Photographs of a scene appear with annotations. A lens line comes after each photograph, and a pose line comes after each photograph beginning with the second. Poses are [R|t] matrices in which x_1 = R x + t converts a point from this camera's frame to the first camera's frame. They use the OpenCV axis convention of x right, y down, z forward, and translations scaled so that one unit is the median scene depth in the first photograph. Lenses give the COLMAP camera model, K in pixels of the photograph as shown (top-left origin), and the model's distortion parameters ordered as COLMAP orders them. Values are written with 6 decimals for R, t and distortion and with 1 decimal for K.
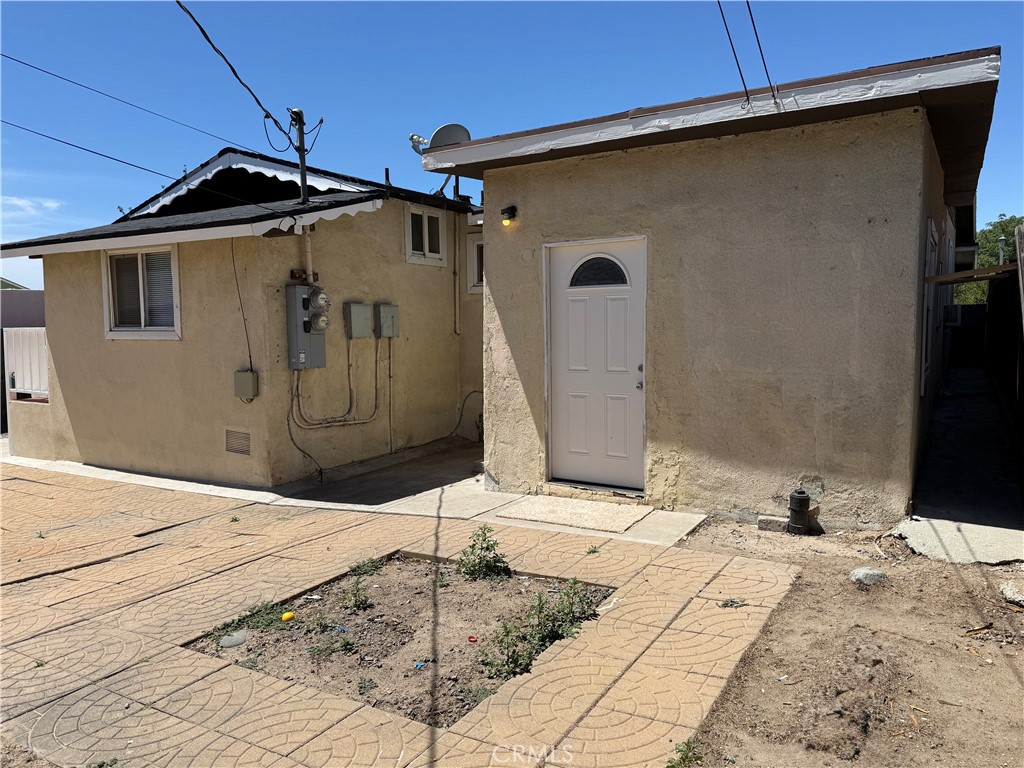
lens RADIAL K [[716.5, 0, 512.0], [0, 716.5, 384.0], [0, 0, 1]] dist [0.117788, -0.129909]
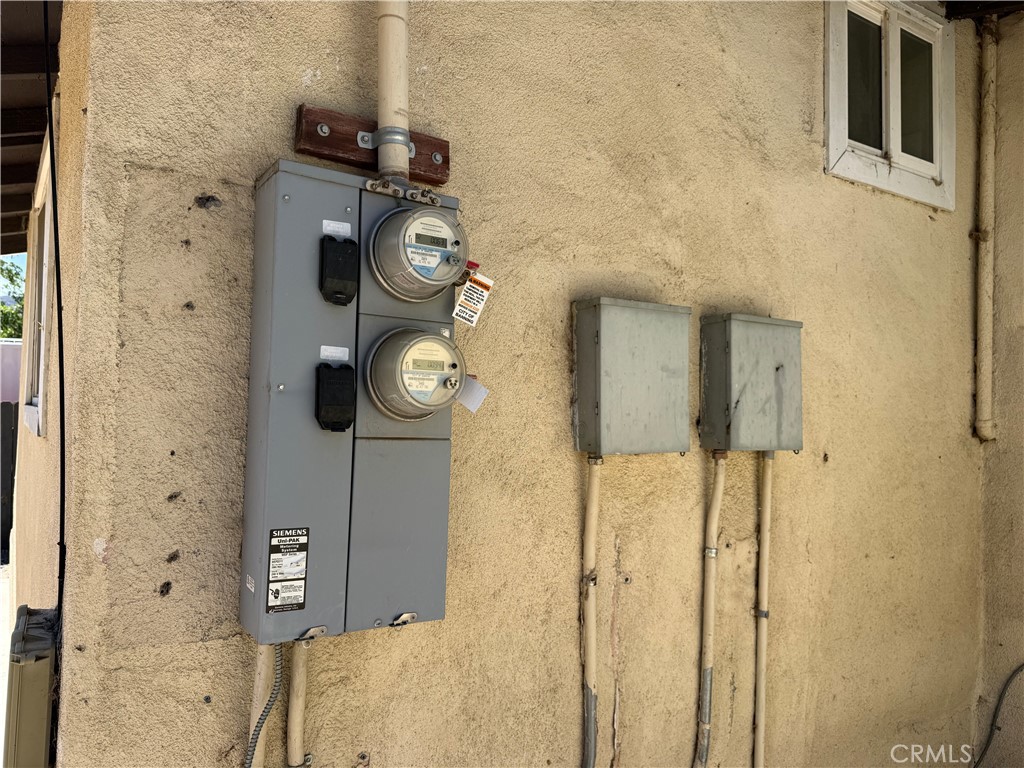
lens RADIAL K [[716.5, 0, 512.0], [0, 716.5, 384.0], [0, 0, 1]] dist [0.117788, -0.129909]
pose [[0.916056, 0.017363, -0.400674, -0.154677], [-0.061205, 0.993412, -0.096884, -0.060562], [0.396352, 0.113274, 0.911084, 0.764762]]
